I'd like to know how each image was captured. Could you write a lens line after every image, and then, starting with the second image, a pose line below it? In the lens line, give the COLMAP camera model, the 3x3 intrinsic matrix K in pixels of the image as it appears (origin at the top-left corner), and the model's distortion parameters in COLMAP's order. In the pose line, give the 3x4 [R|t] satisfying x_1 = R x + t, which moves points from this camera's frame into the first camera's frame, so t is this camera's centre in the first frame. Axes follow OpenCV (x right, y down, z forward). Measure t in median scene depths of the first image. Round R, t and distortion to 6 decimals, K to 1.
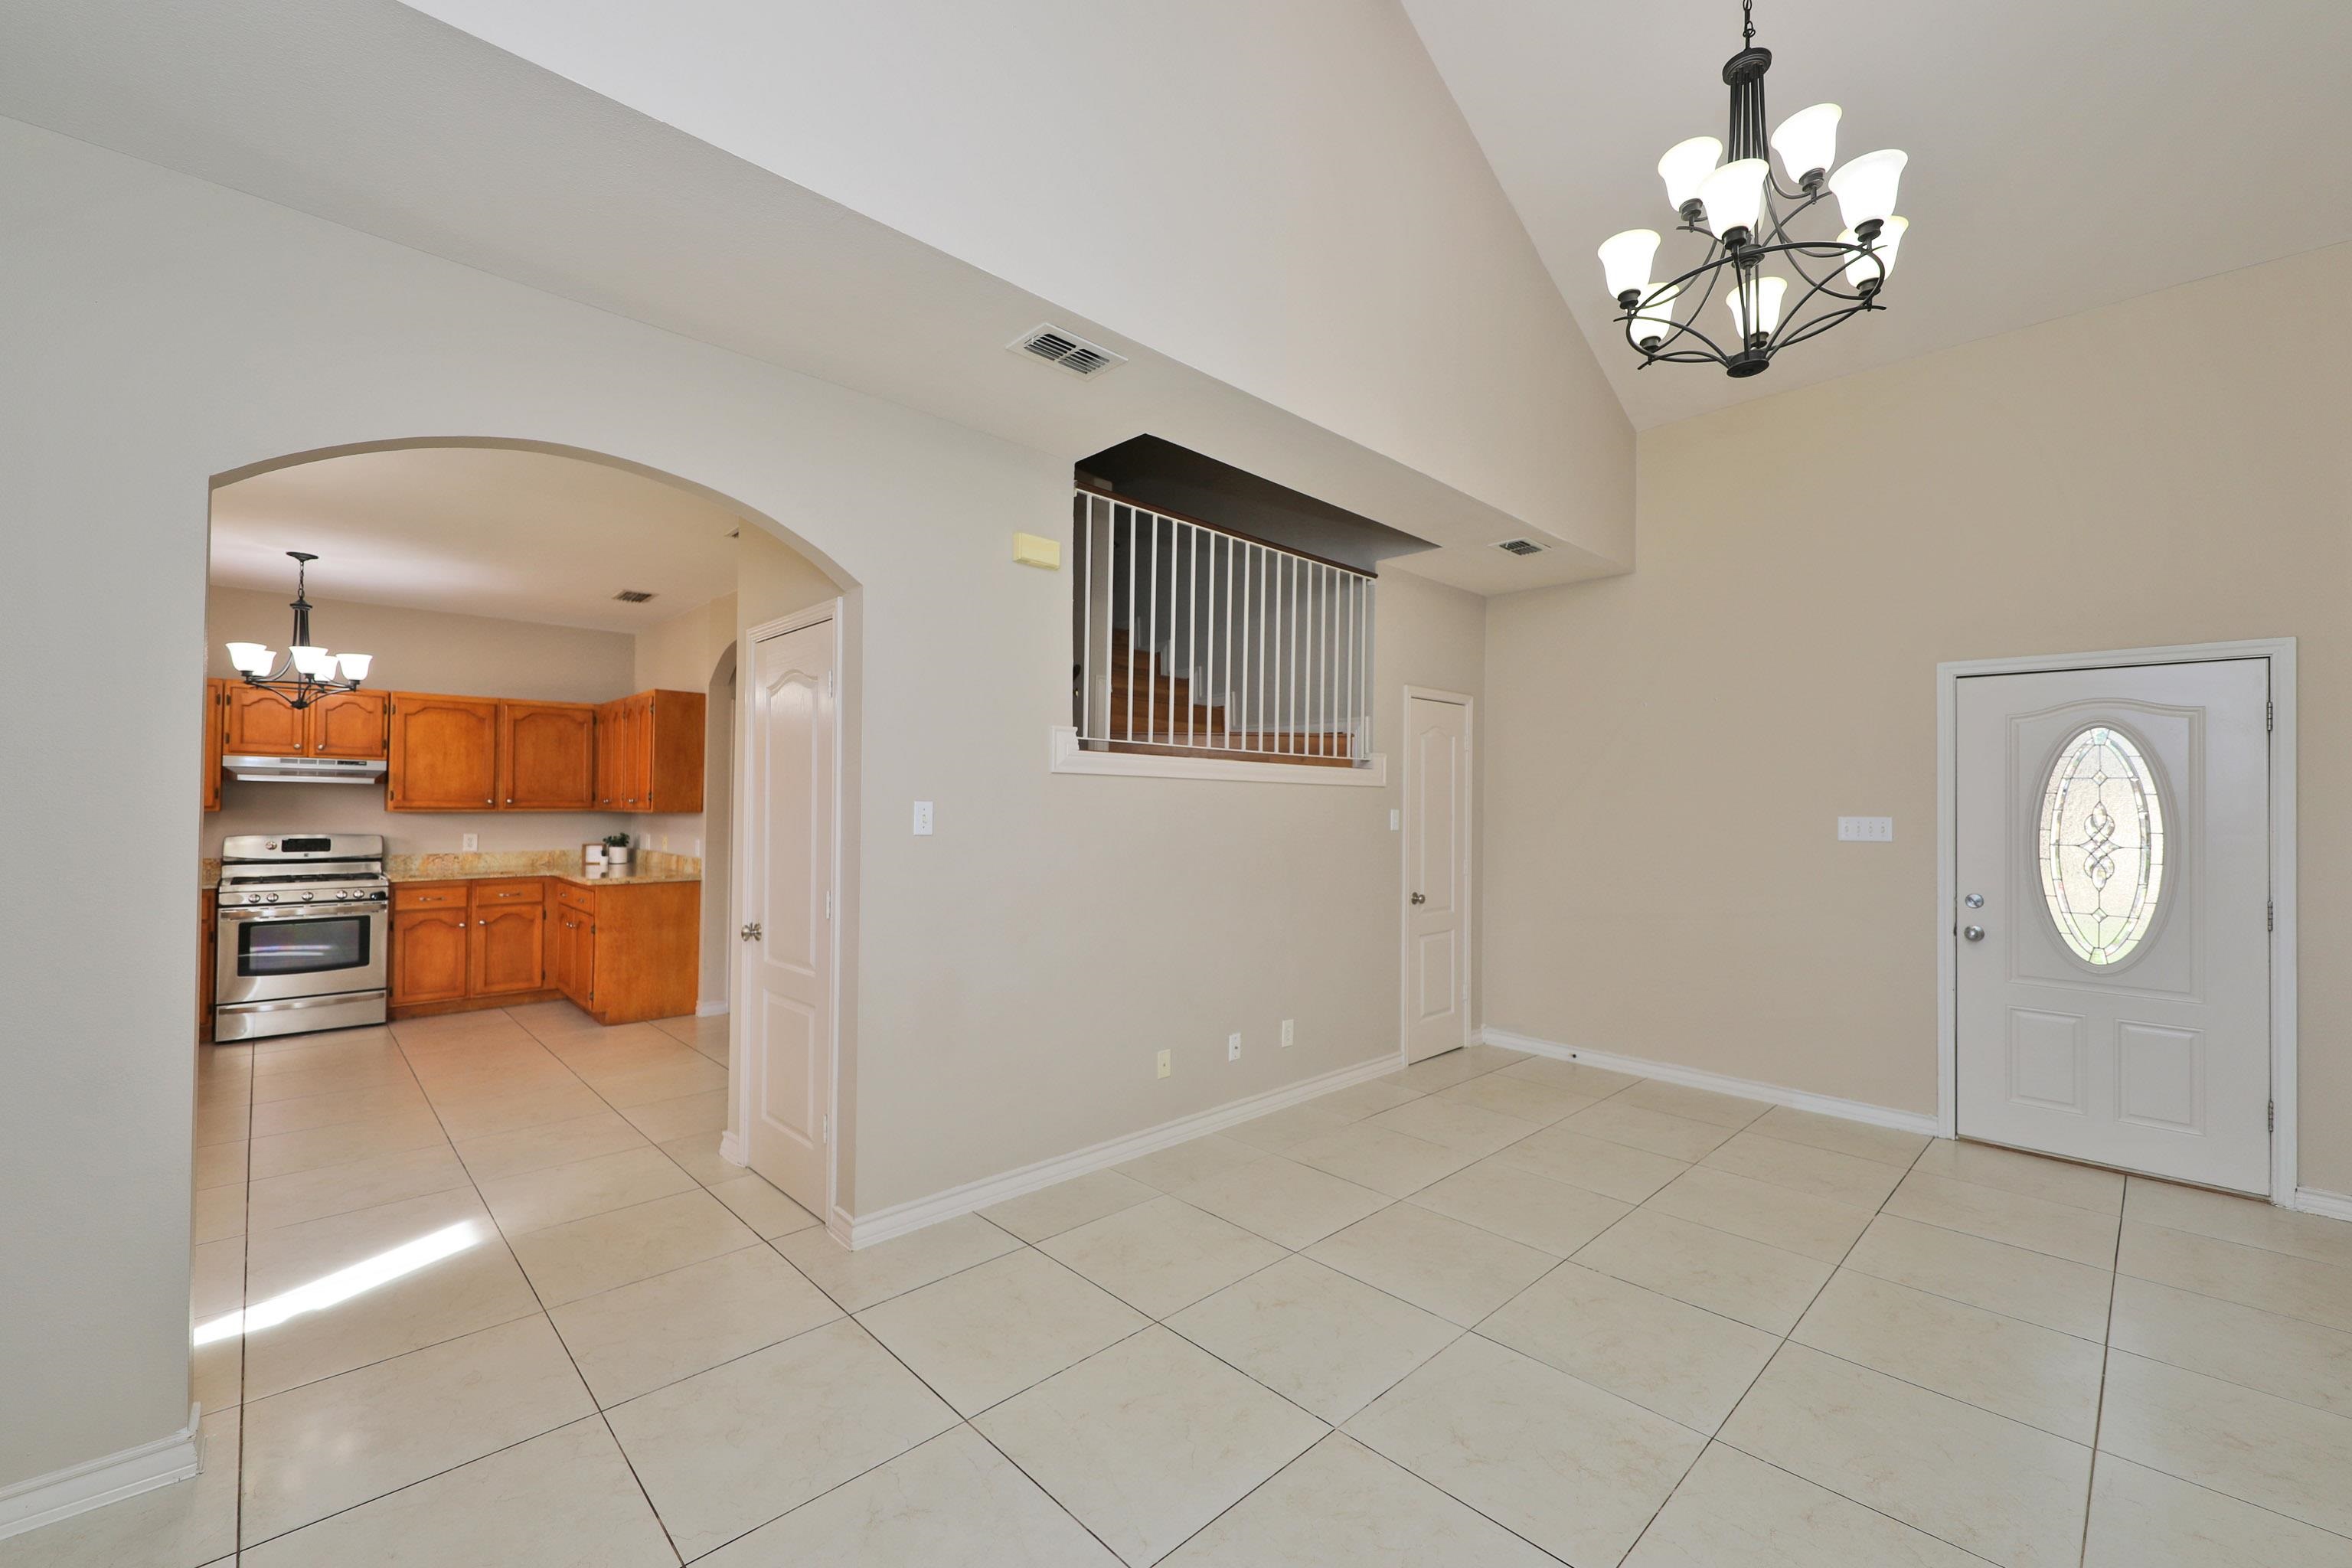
lens RADIAL K [[921.2, 0, 1176.0], [0, 921.2, 784.0], [0, 0, 1]] dist [-0.021033, -0.000144]
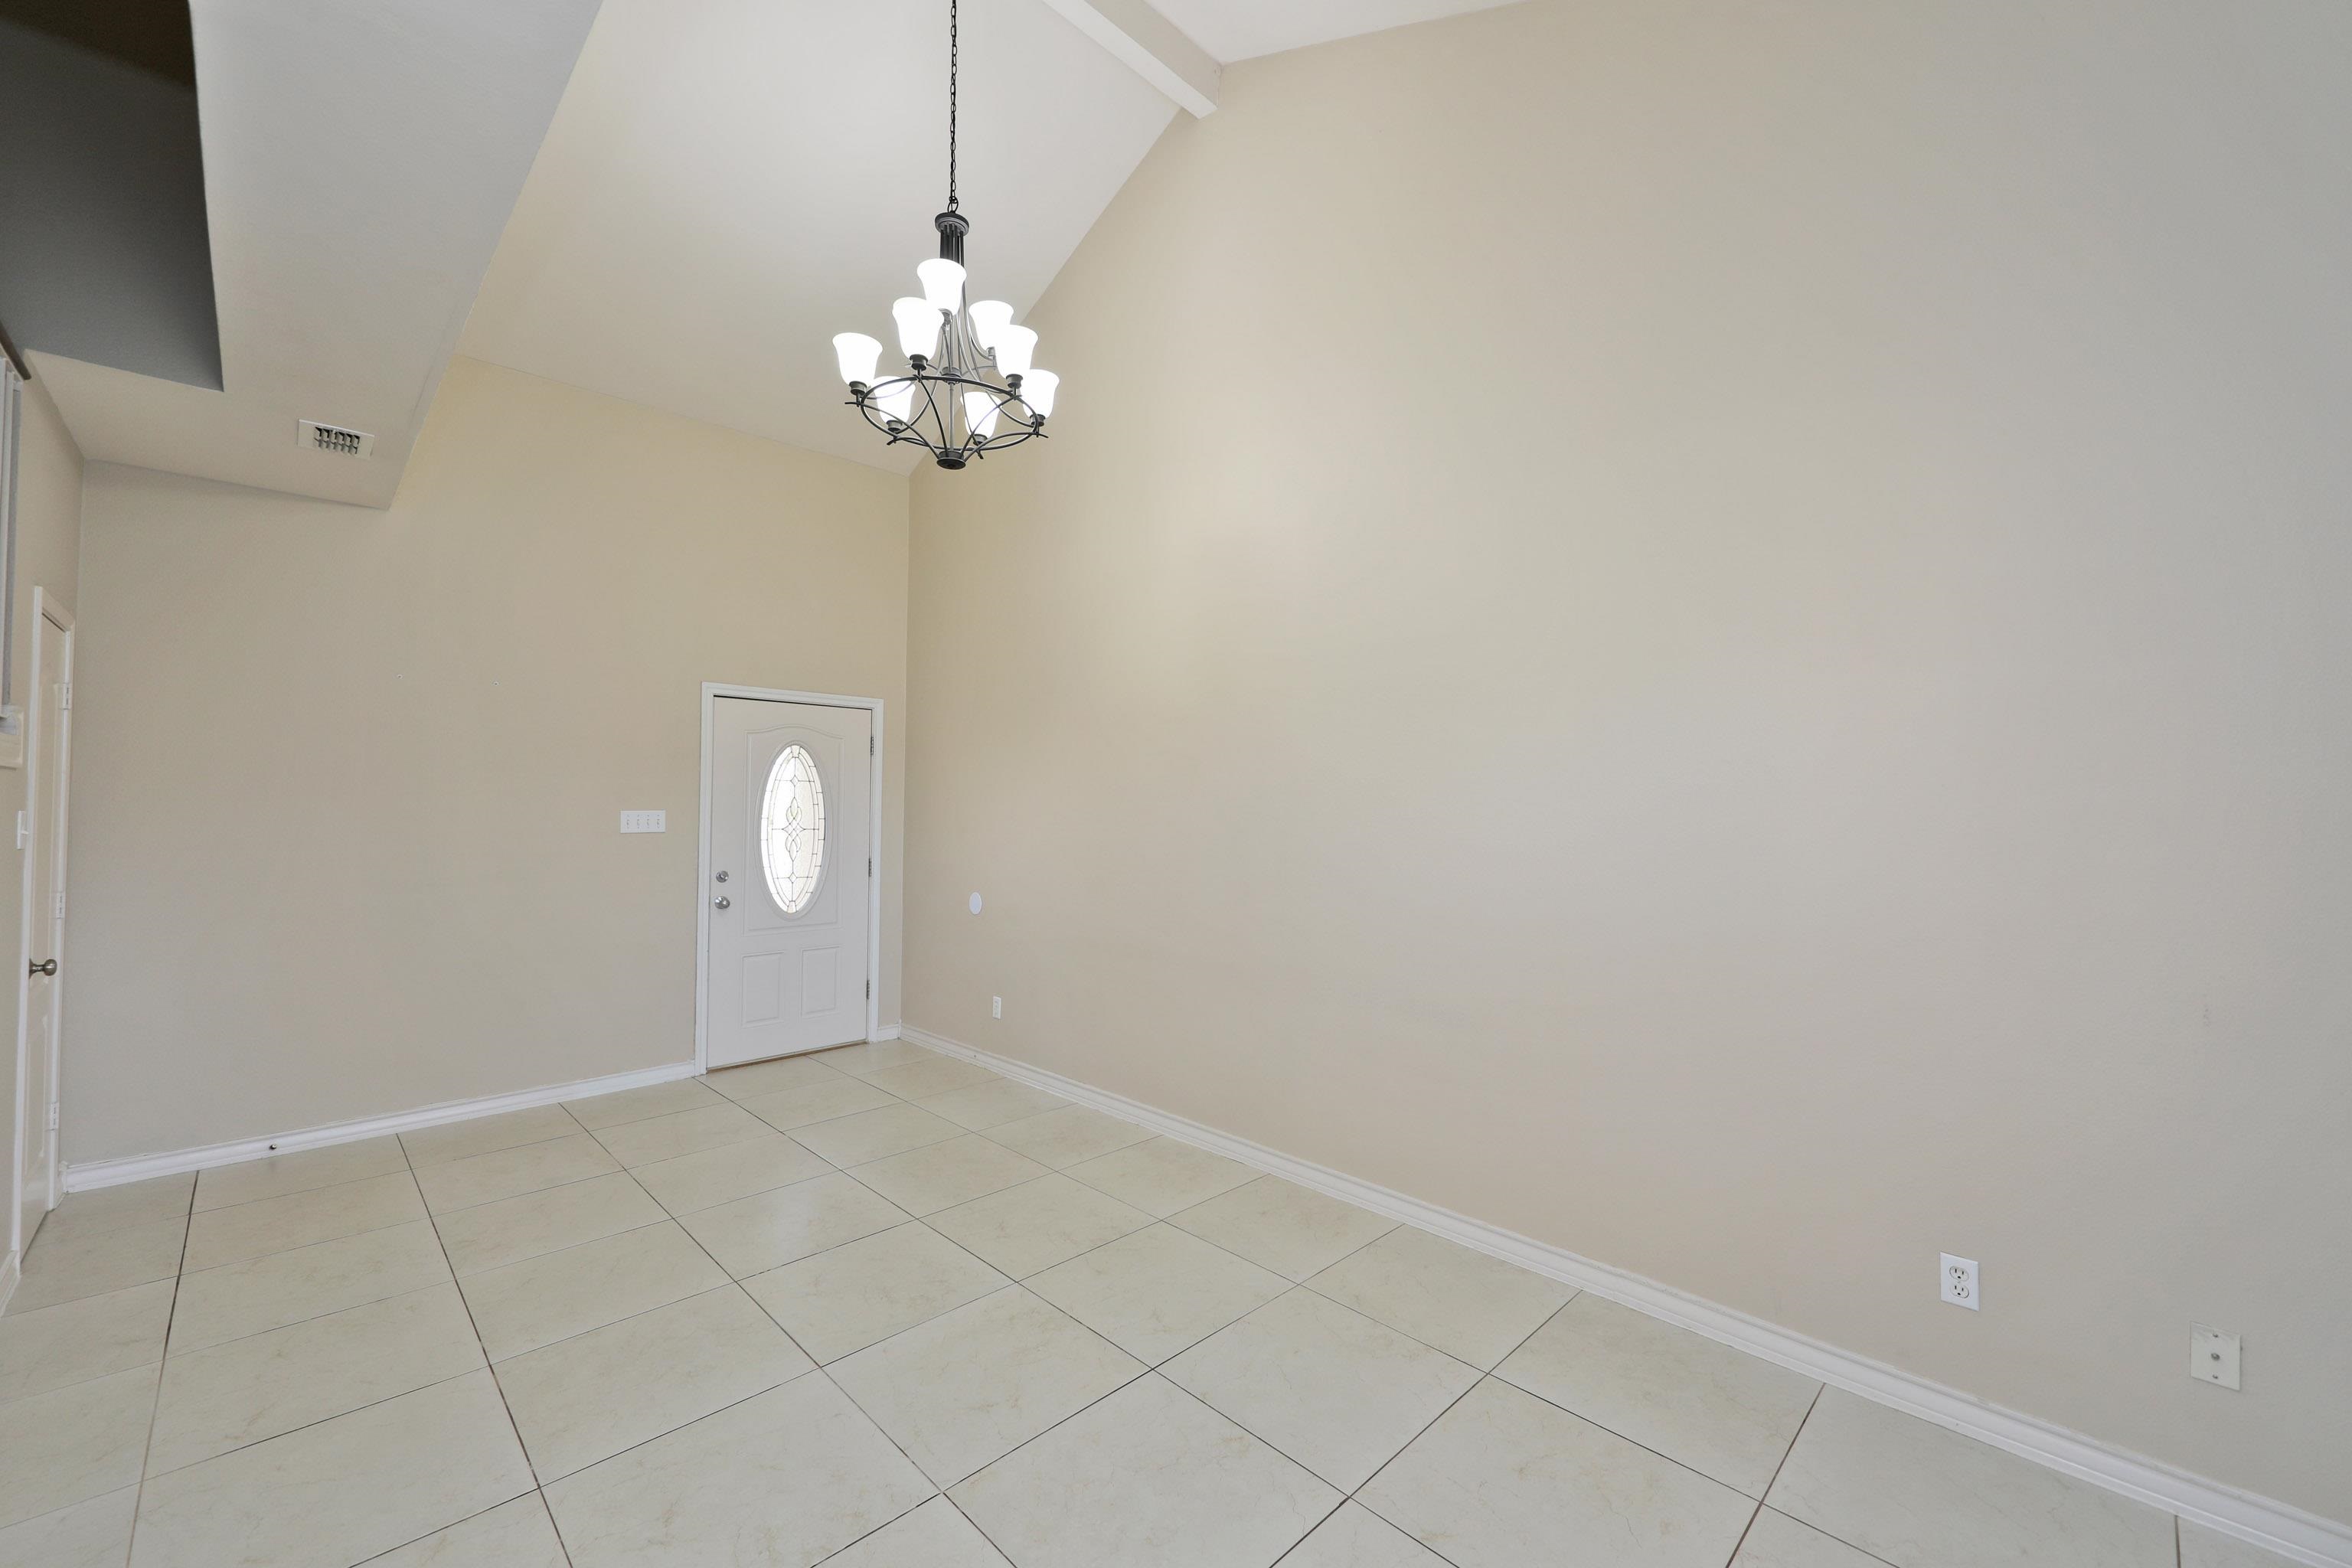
lens RADIAL K [[921.2, 0, 1176.0], [0, 921.2, 784.0], [0, 0, 1]] dist [-0.021033, -0.000144]
pose [[-0.033826, 0.015310, 0.999310, -0.469854], [-0.017722, 0.999716, -0.015916, 0.012138], [-0.999271, -0.018248, -0.033545, 0.483342]]
